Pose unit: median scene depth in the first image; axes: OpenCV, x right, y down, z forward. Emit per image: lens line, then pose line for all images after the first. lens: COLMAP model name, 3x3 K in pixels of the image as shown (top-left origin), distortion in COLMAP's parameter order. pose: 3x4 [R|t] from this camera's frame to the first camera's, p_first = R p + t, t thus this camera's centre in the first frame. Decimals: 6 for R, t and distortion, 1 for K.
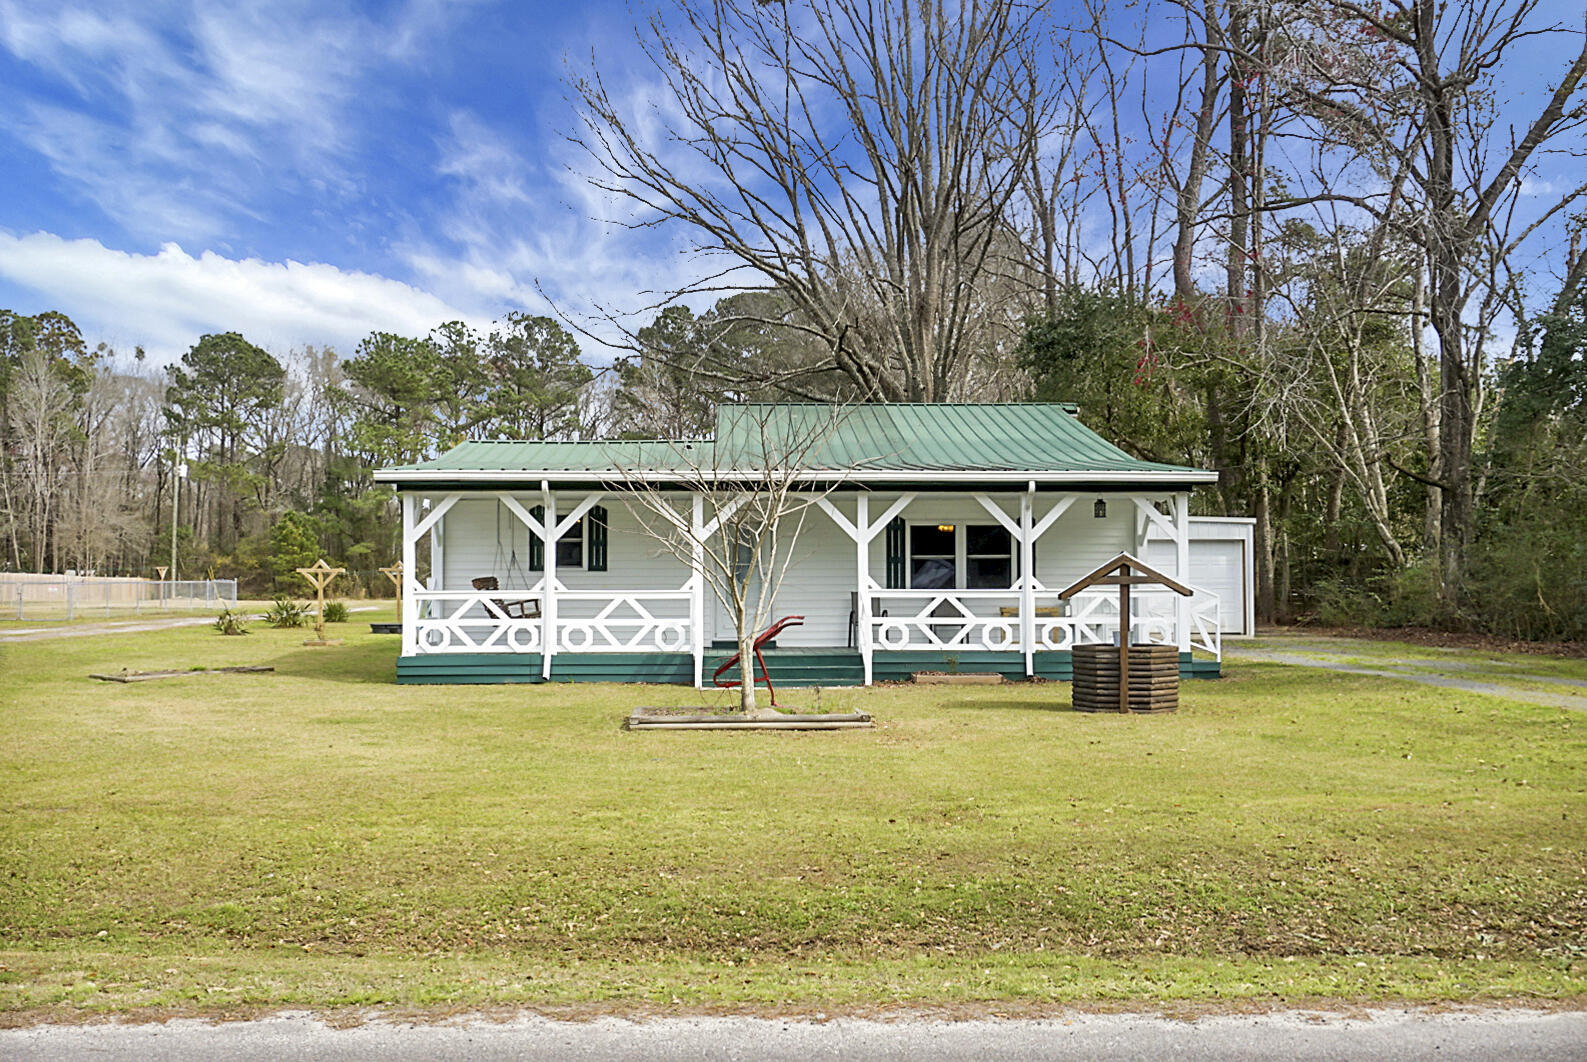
lens RADIAL K [[1540.2, 0, 793.5], [0, 1540.2, 531.0], [0, 0, 1]] dist [-0.000165, 0.003164]
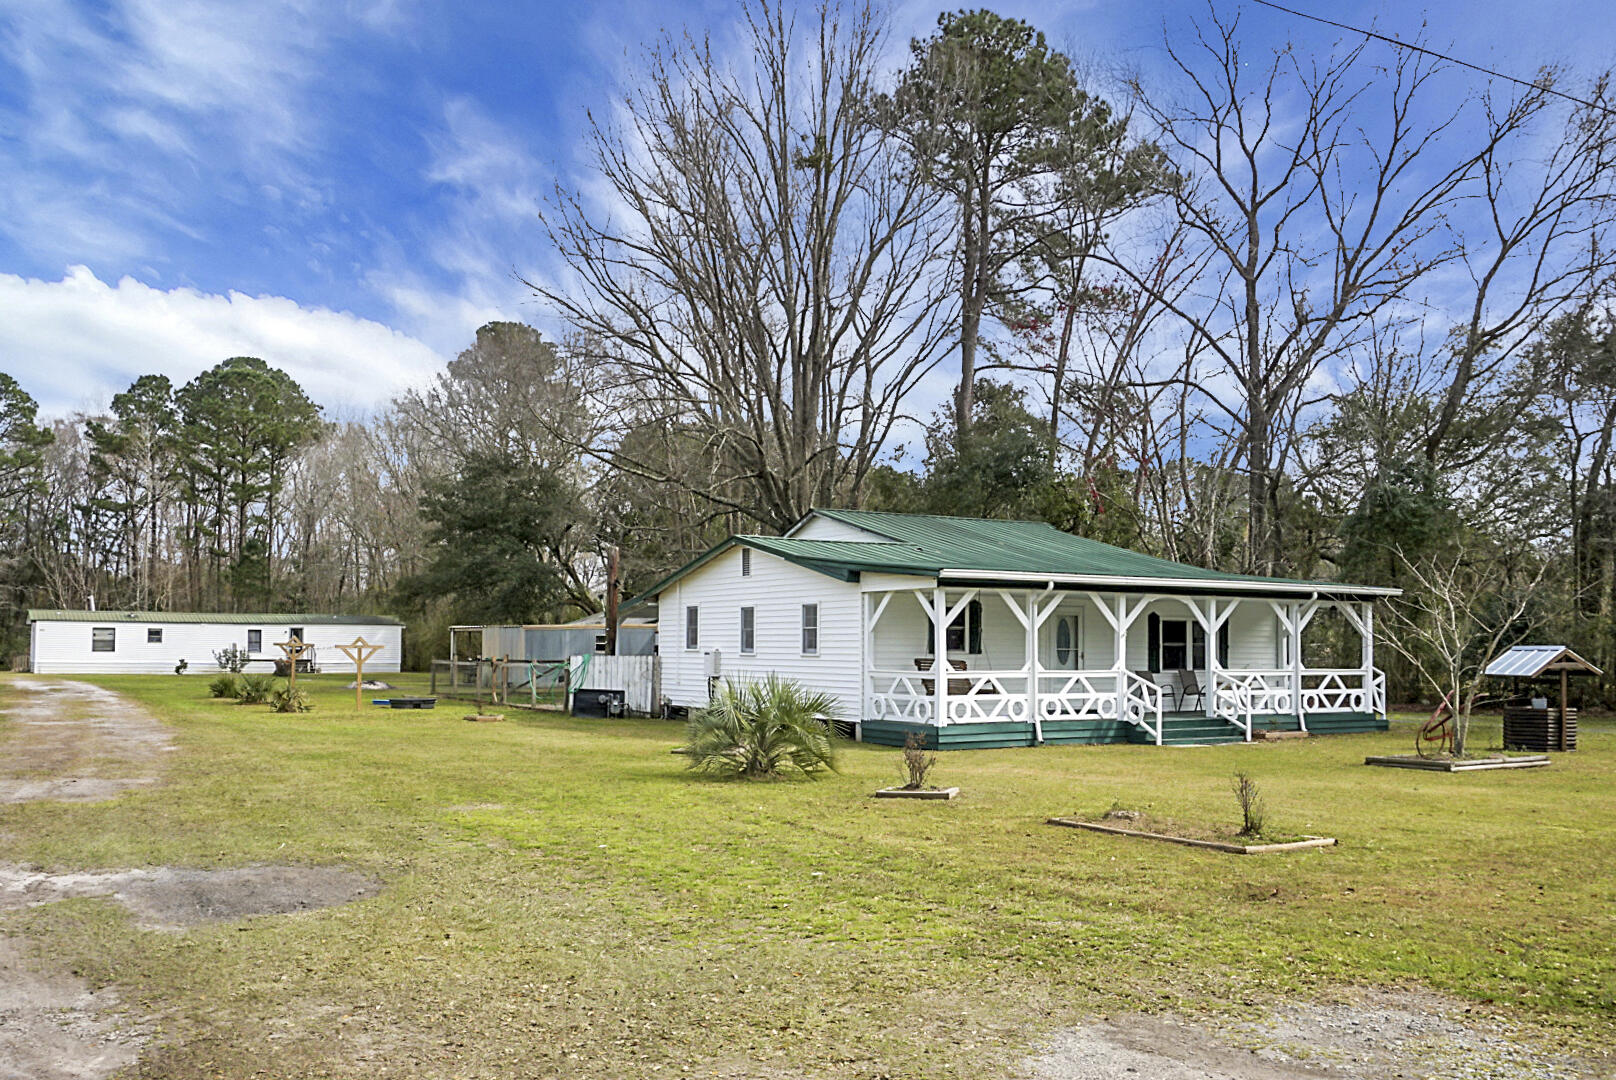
lens RADIAL K [[1428.7, 0, 808.0], [0, 1428.7, 540.0], [0, 0, 1]] dist [-0.014118, -0.004087]
pose [[0.868528, 0.045641, 0.493535, -0.870499], [-0.020503, 0.998207, -0.056230, 0.002734], [-0.495216, 0.038718, 0.867906, 0.097529]]
